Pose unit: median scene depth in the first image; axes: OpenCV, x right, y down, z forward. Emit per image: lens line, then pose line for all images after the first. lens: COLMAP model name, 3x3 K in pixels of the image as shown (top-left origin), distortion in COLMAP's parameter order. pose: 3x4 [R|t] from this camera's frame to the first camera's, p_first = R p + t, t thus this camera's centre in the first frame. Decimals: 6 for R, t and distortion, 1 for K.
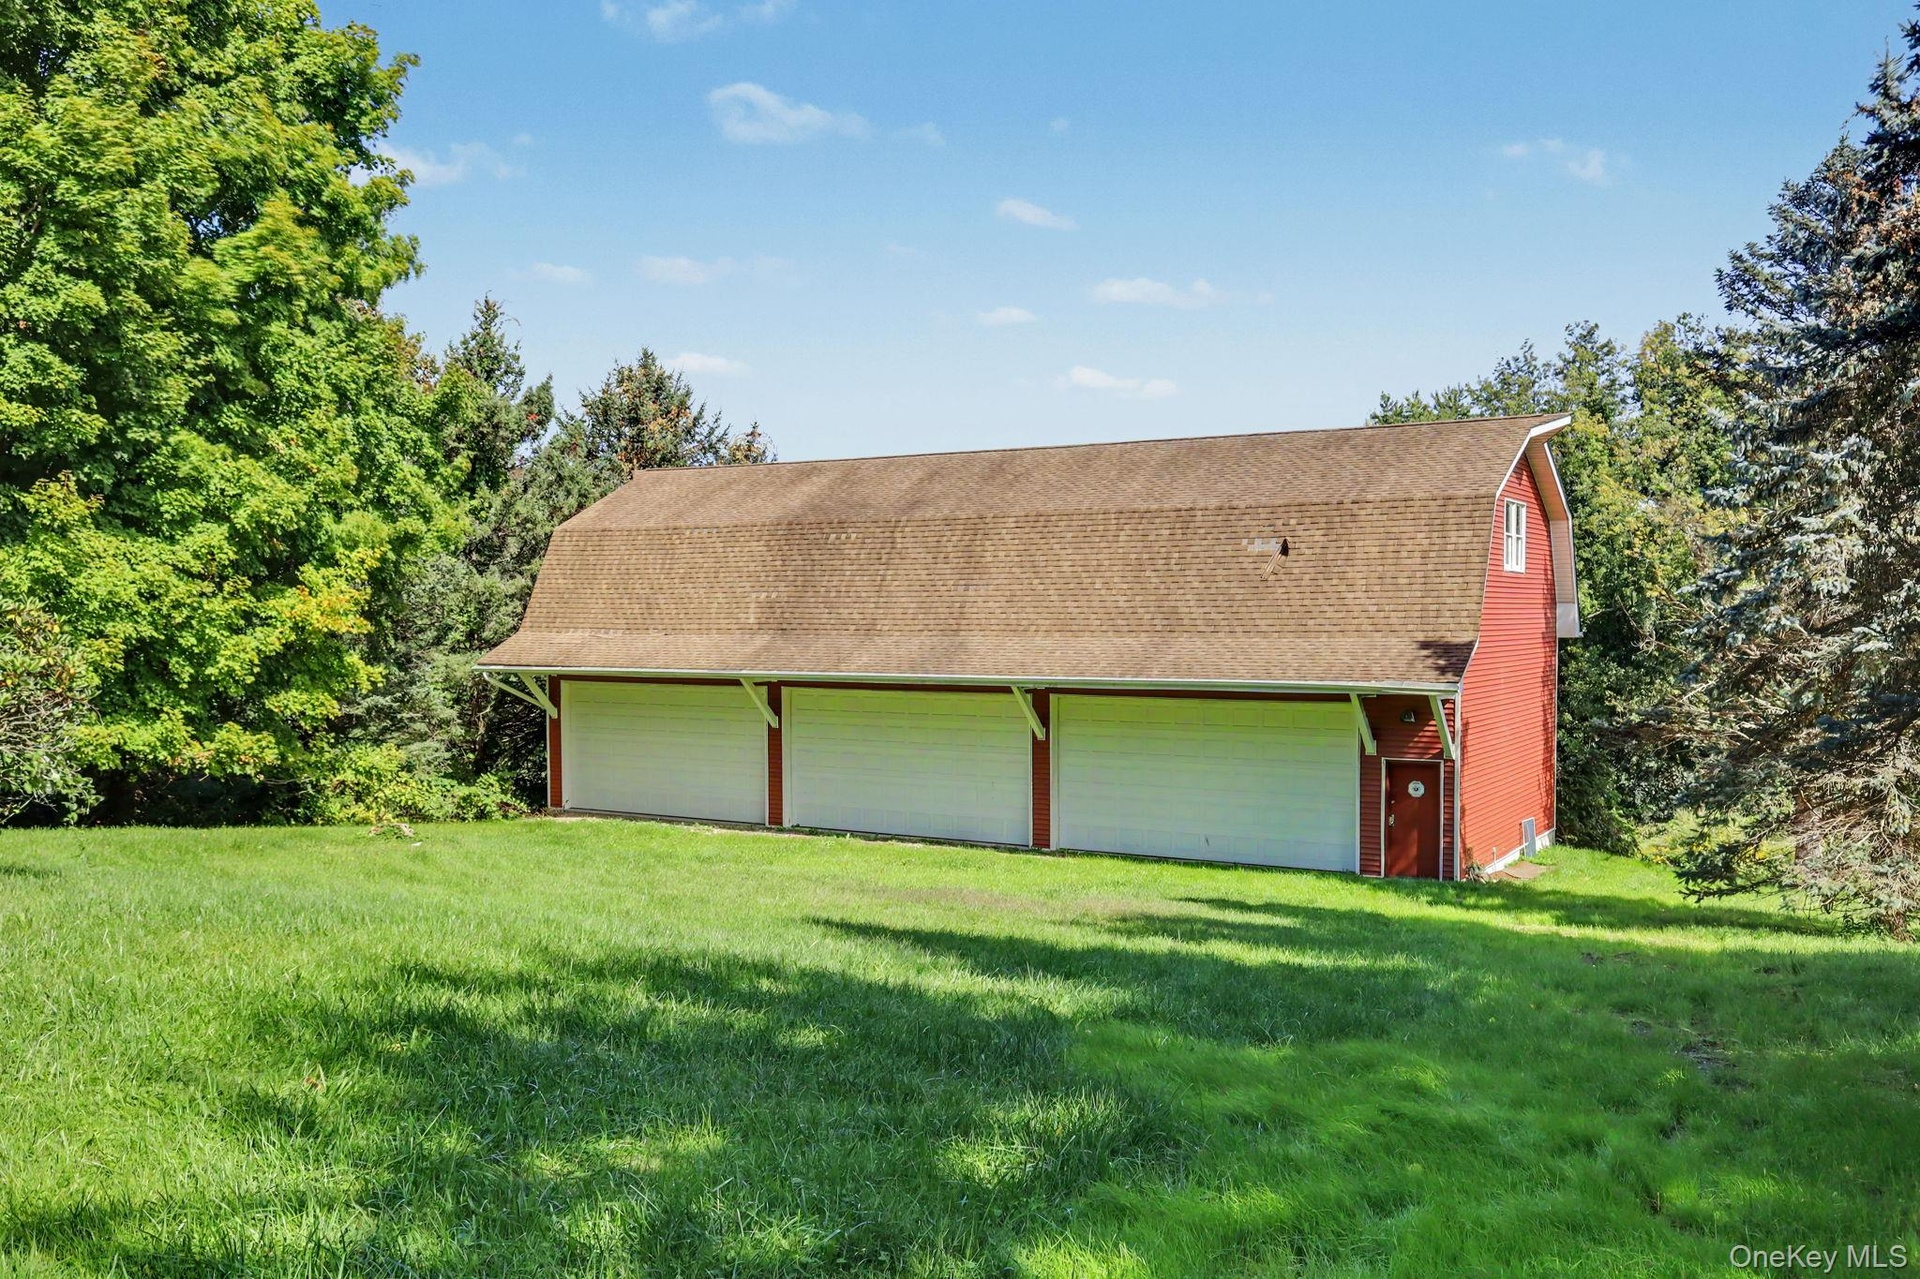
lens RADIAL K [[1770.0, 0, 962.1], [0, 1770.0, 602.7], [0, 0, 1]] dist [-0.221104, 0.000136]
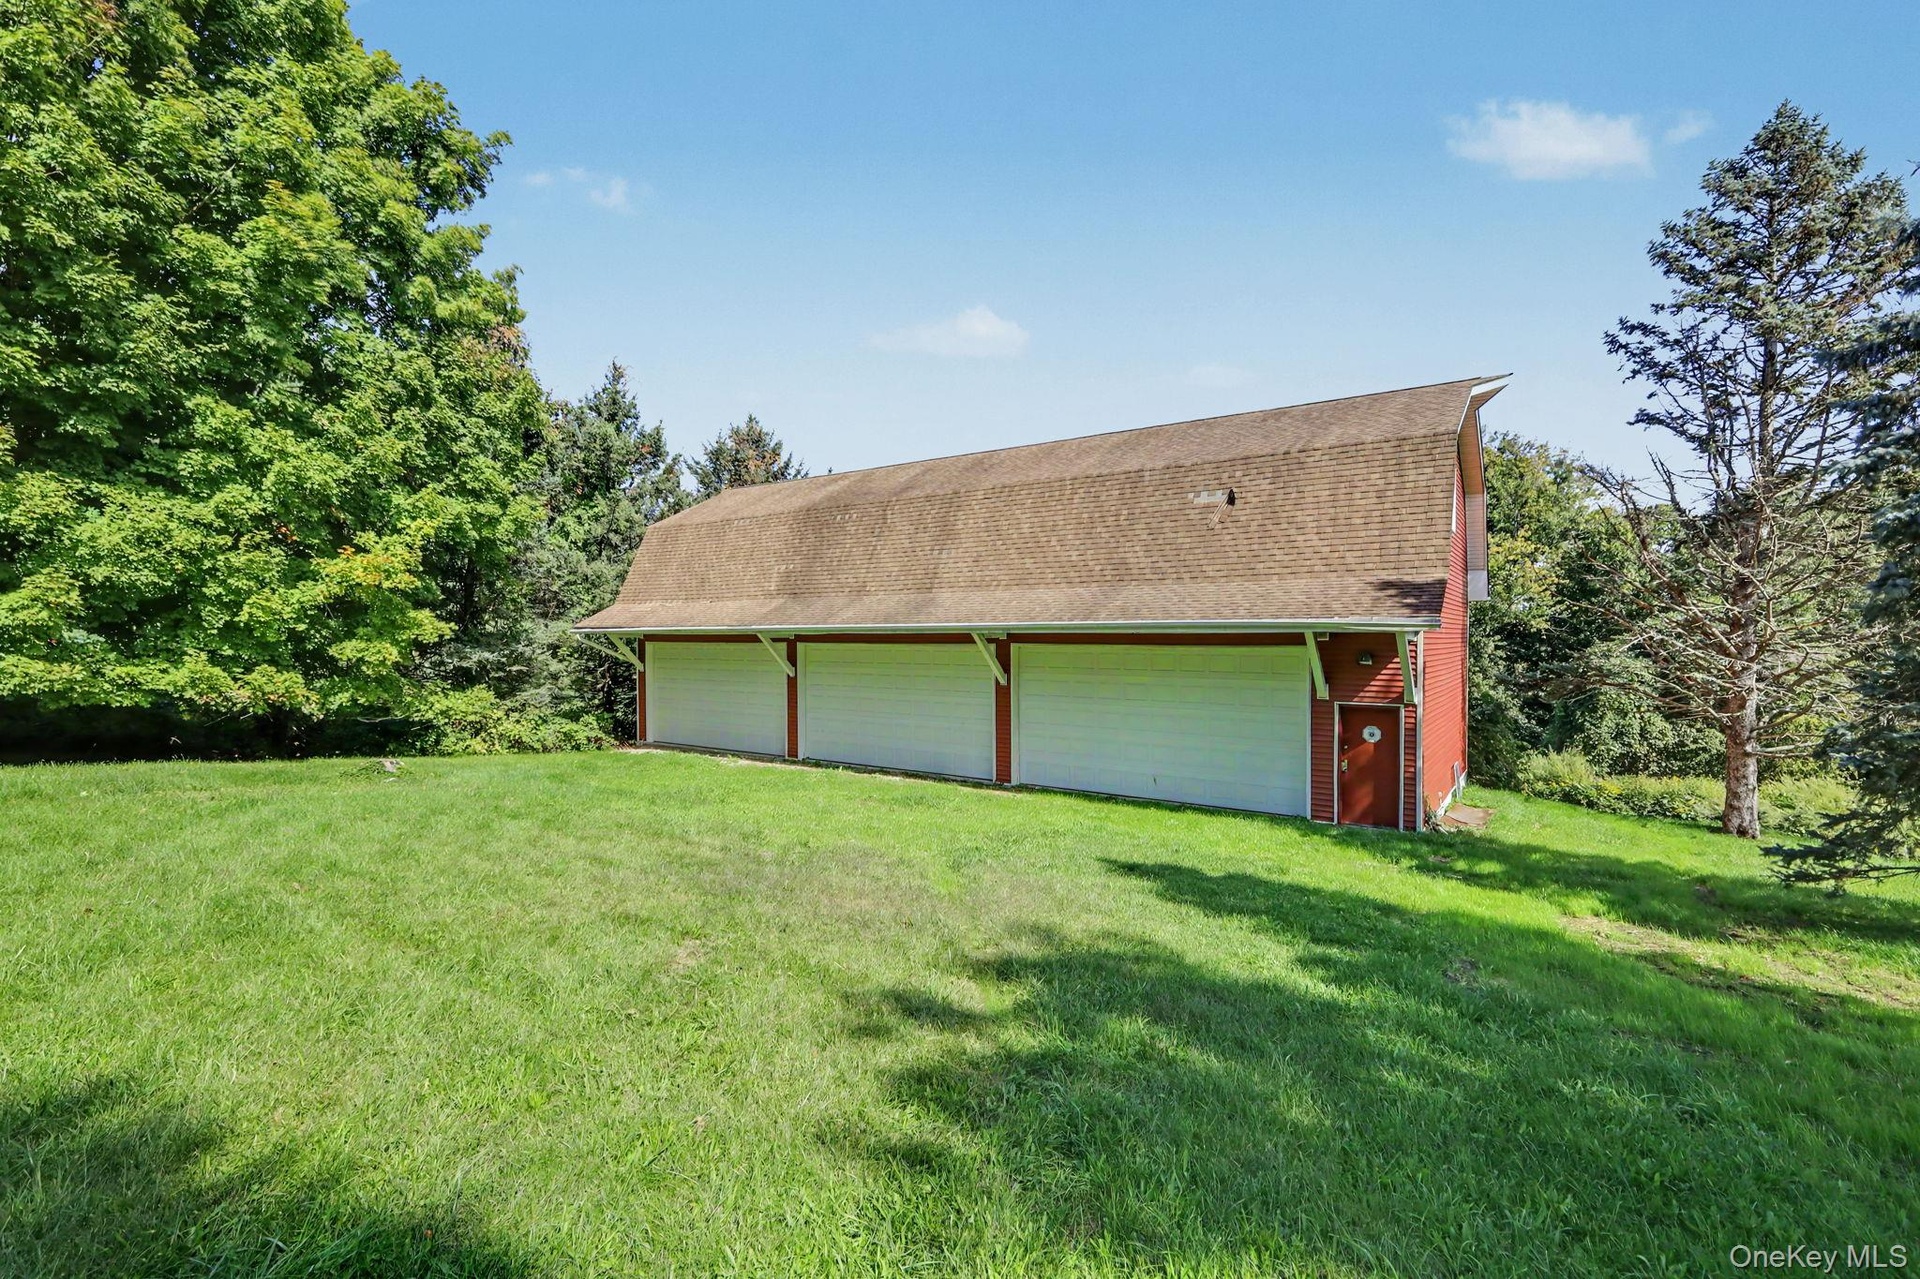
lens RADIAL K [[853.8, 0, 960.0], [0, 853.8, 639.5], [0, 0, 1]] dist [-0.072267, -0.000169]
pose [[0.995910, -0.000289, -0.090346, 0.066597], [0.000446, 0.999998, 0.001717, 0.048520], [0.090345, -0.001750, 0.995909, 0.466802]]
